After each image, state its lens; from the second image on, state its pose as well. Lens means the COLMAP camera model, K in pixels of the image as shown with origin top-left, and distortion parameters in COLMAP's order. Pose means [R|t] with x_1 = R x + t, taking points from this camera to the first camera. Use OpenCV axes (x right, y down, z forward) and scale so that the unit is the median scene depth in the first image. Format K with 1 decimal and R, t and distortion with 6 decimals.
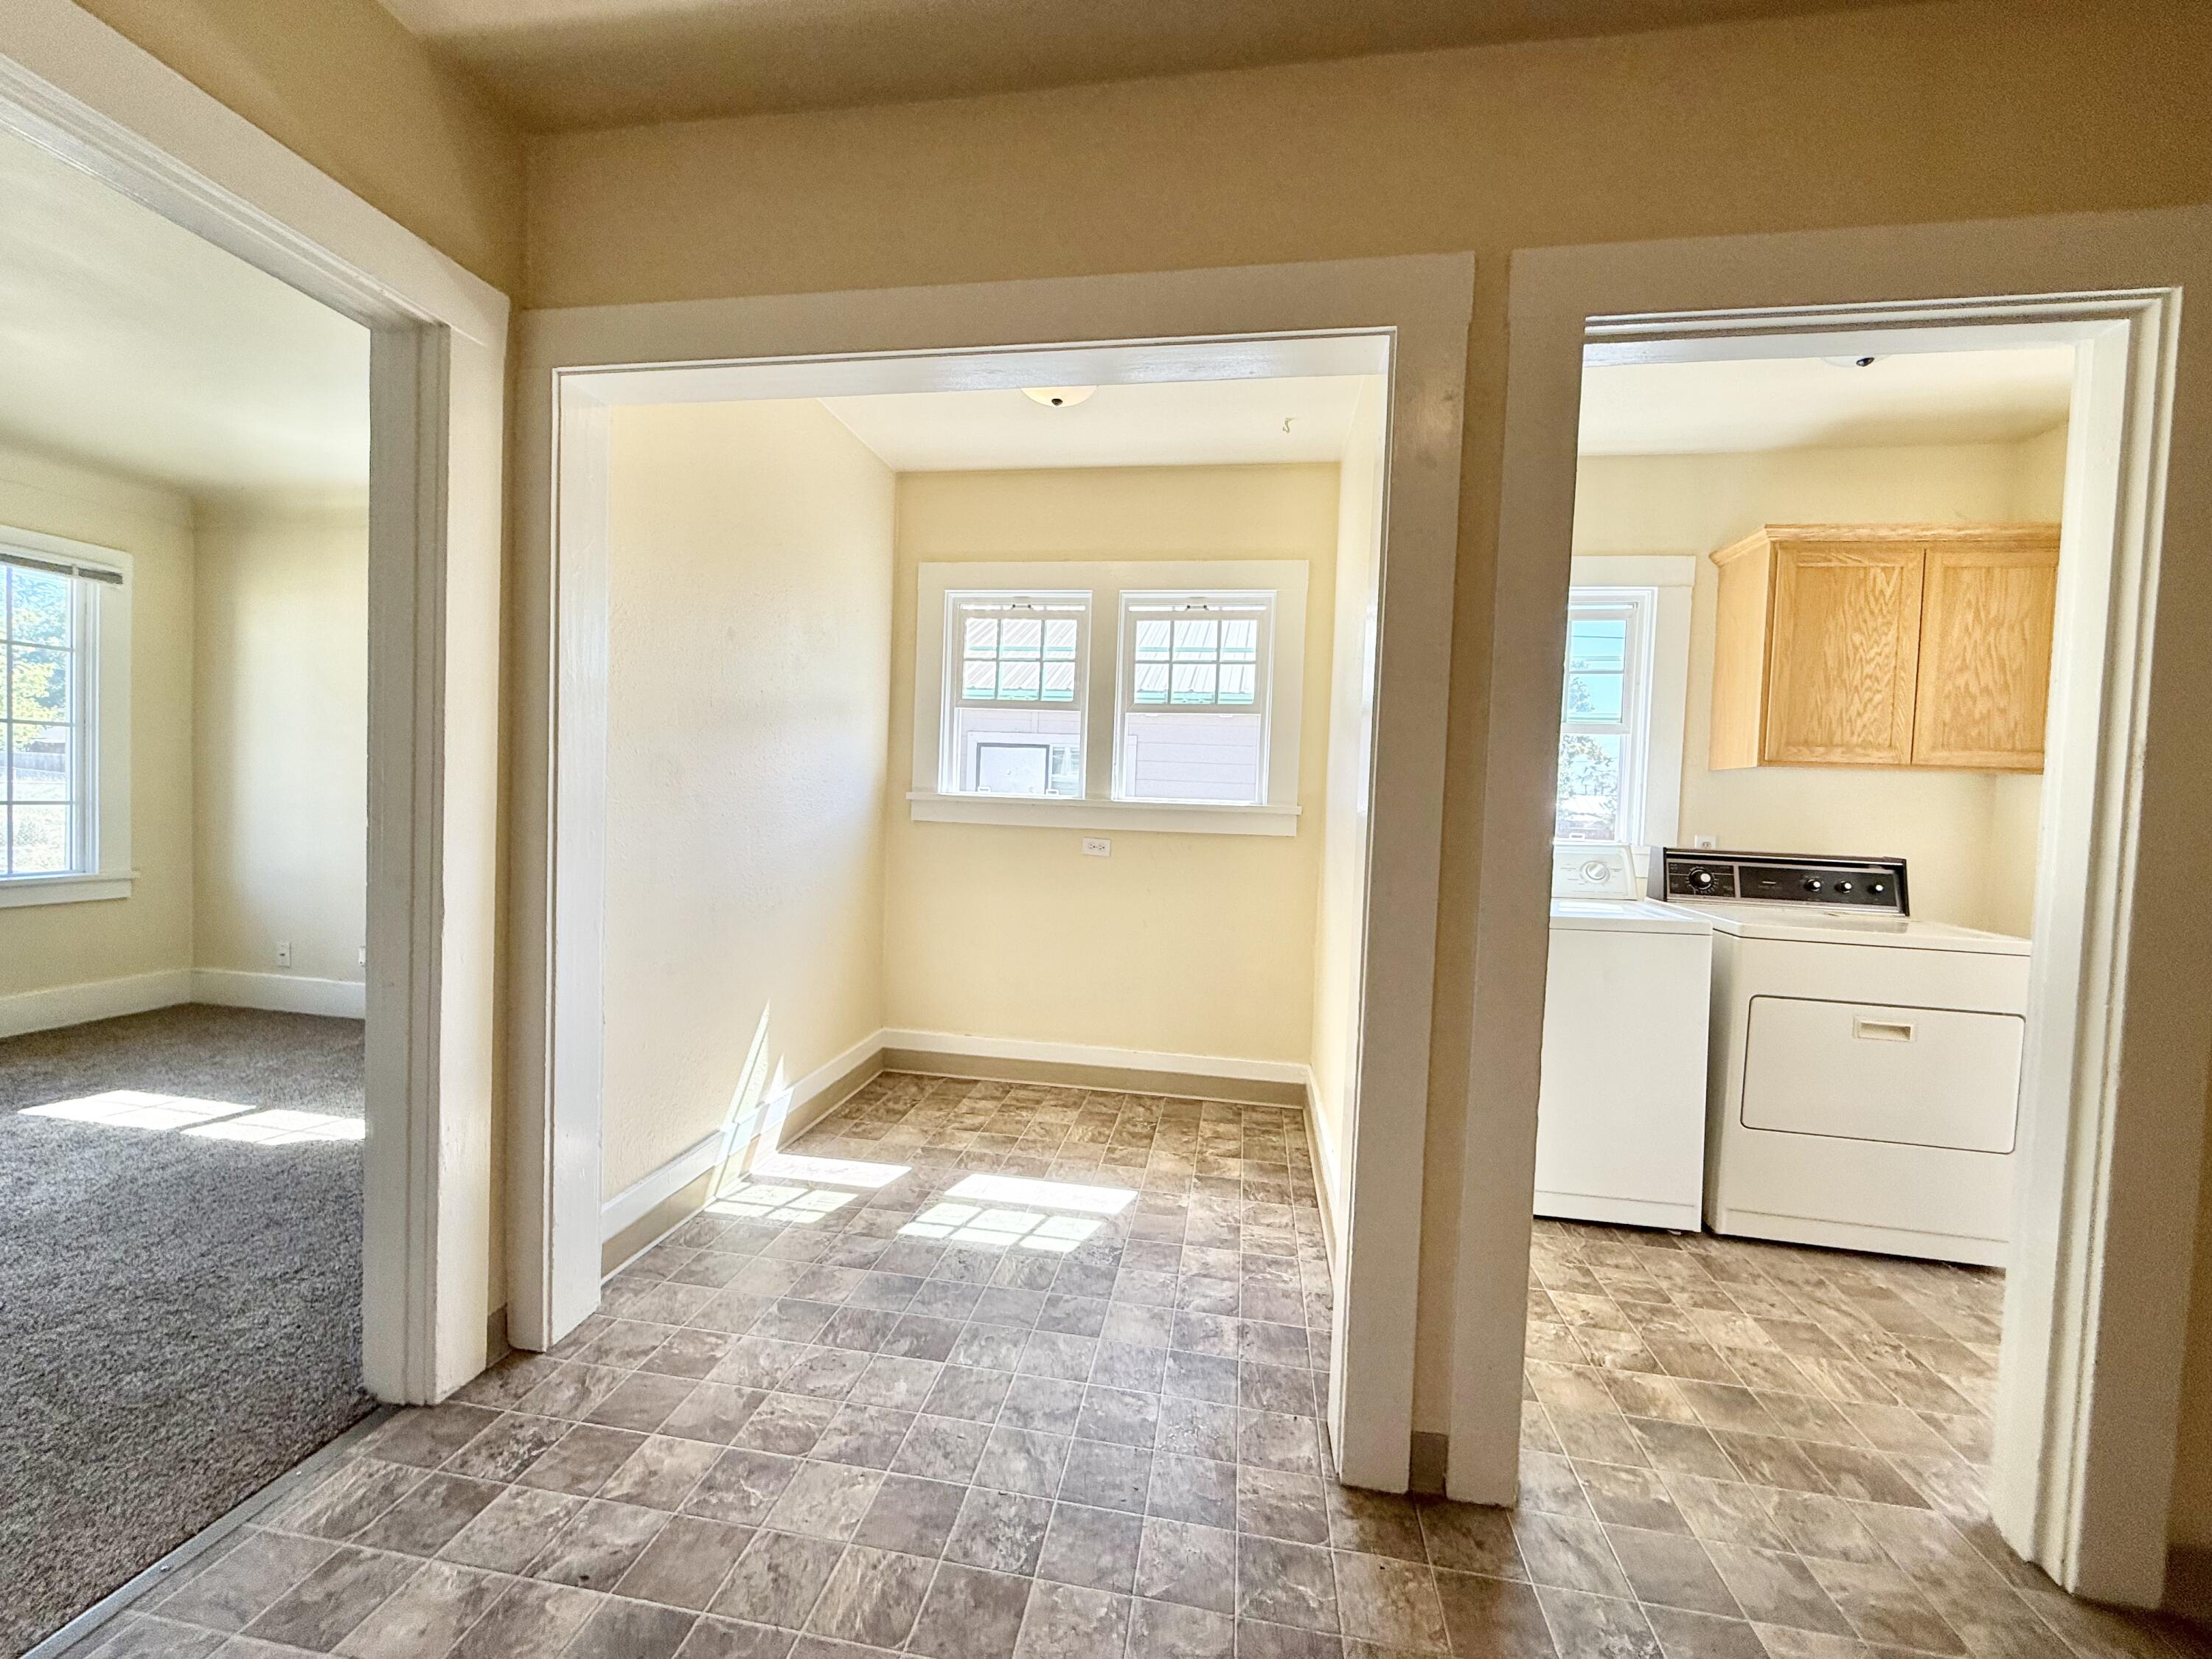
lens RADIAL K [[861.8, 0, 1106.4], [0, 861.8, 823.5], [0, 0, 1]] dist [-0.021974, -0.002389]
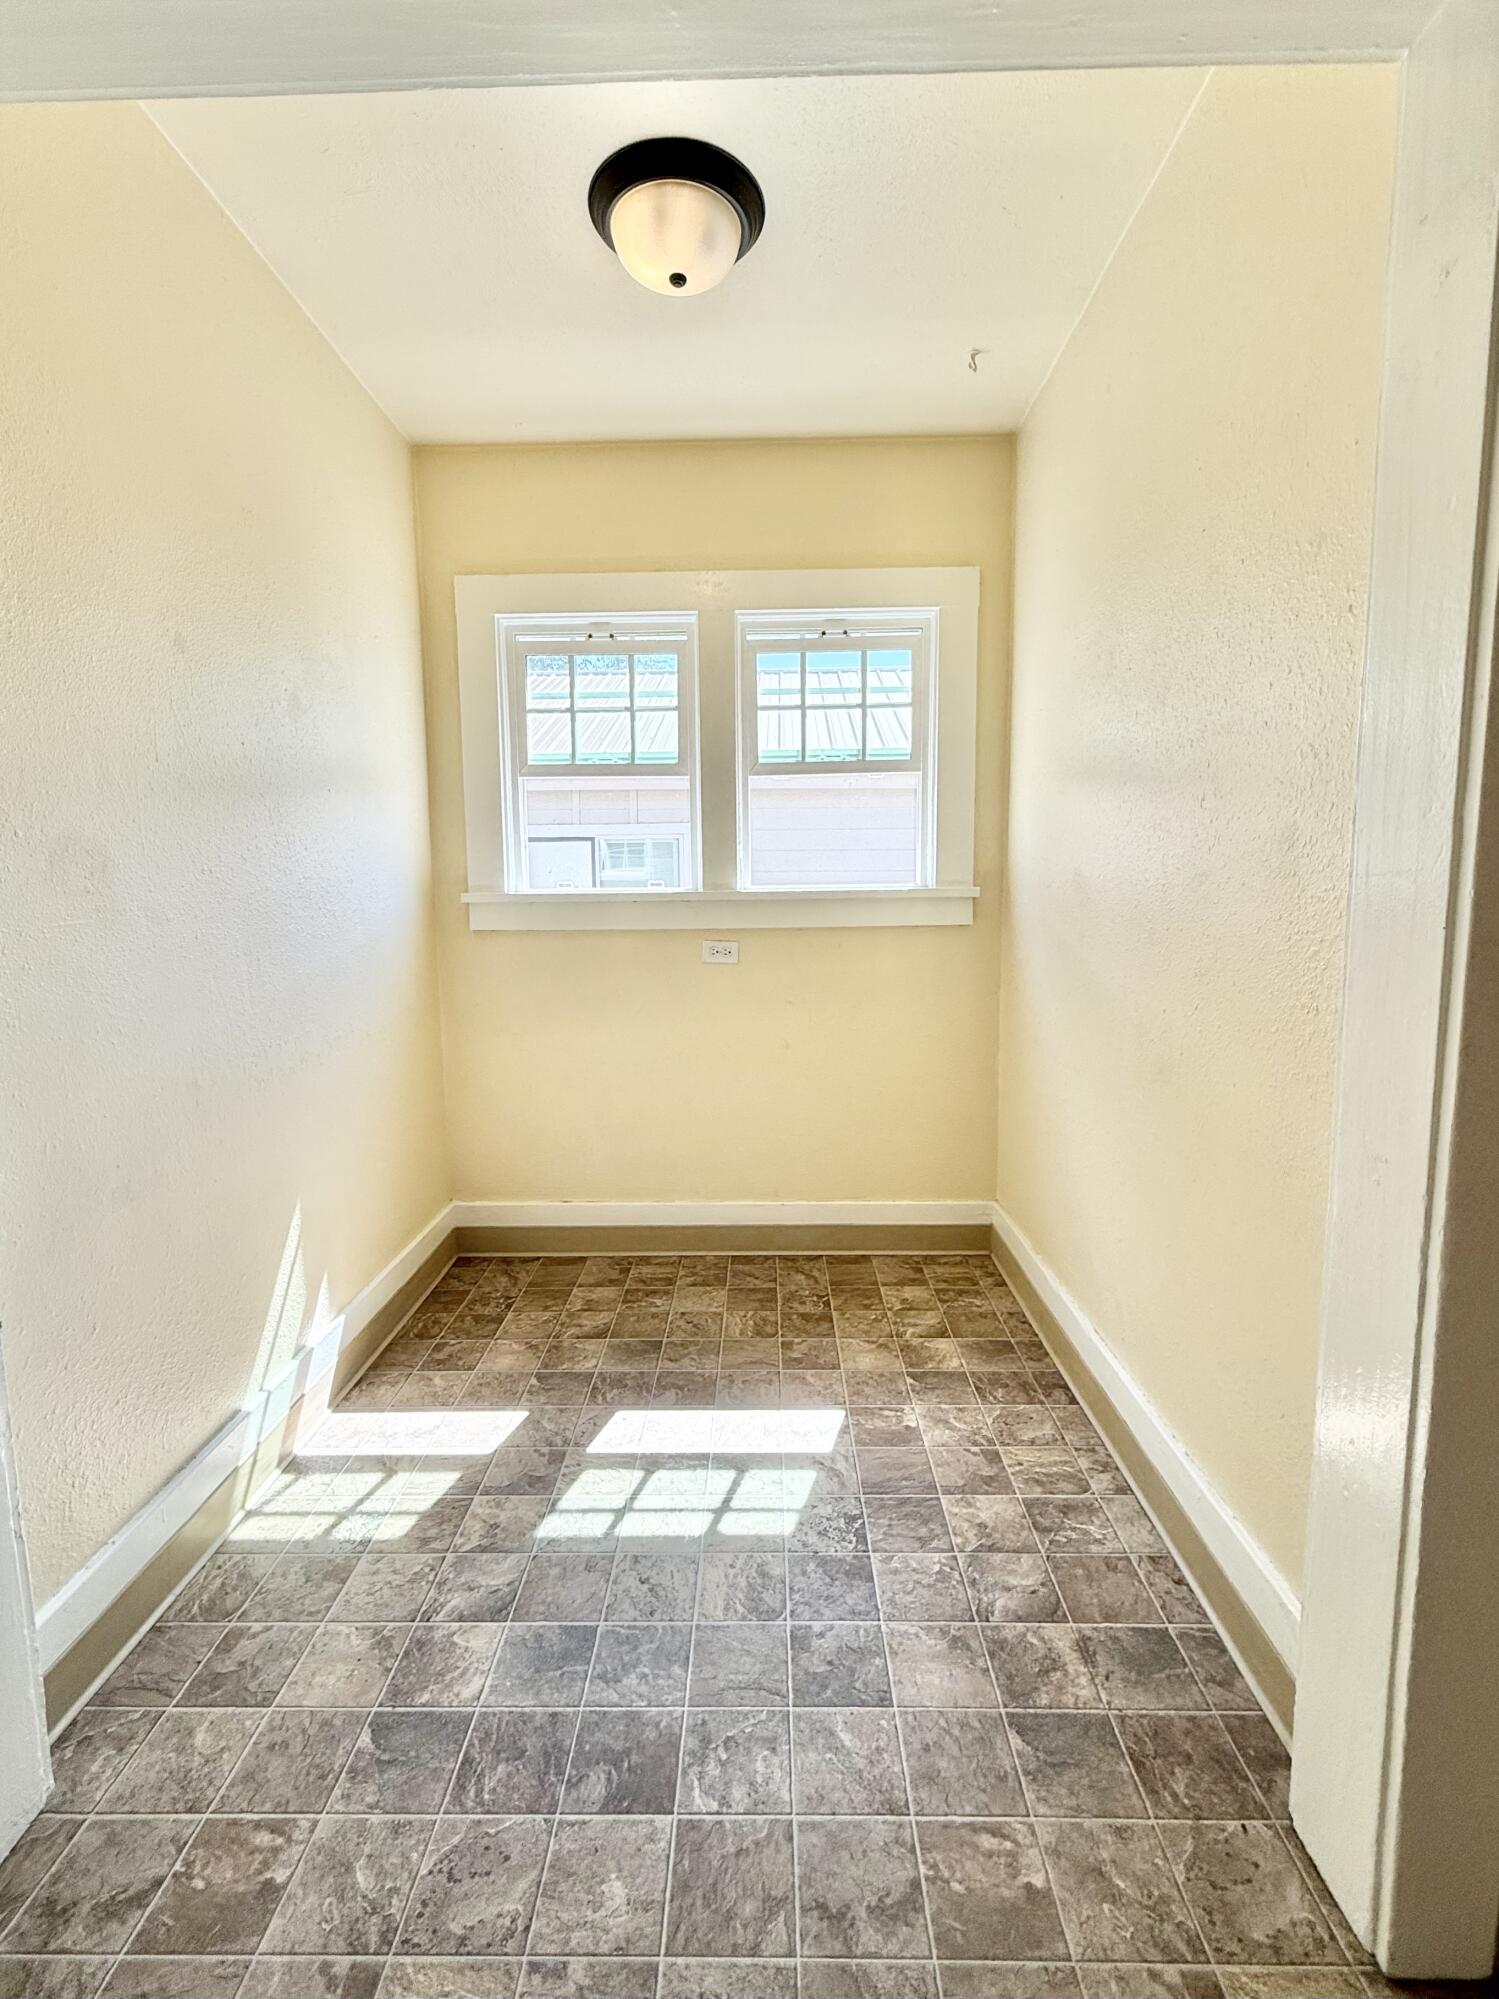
lens RADIAL K [[862.9, 0, 747.7], [0, 862.9, 990.1], [0, 0, 1]] dist [-0.013348, 0.000618]
pose [[0.988995, -0.063414, 0.133672, -0.123700], [0.052587, 0.995159, 0.083029, -0.002501], [-0.138290, -0.075086, 0.987541, 0.296456]]
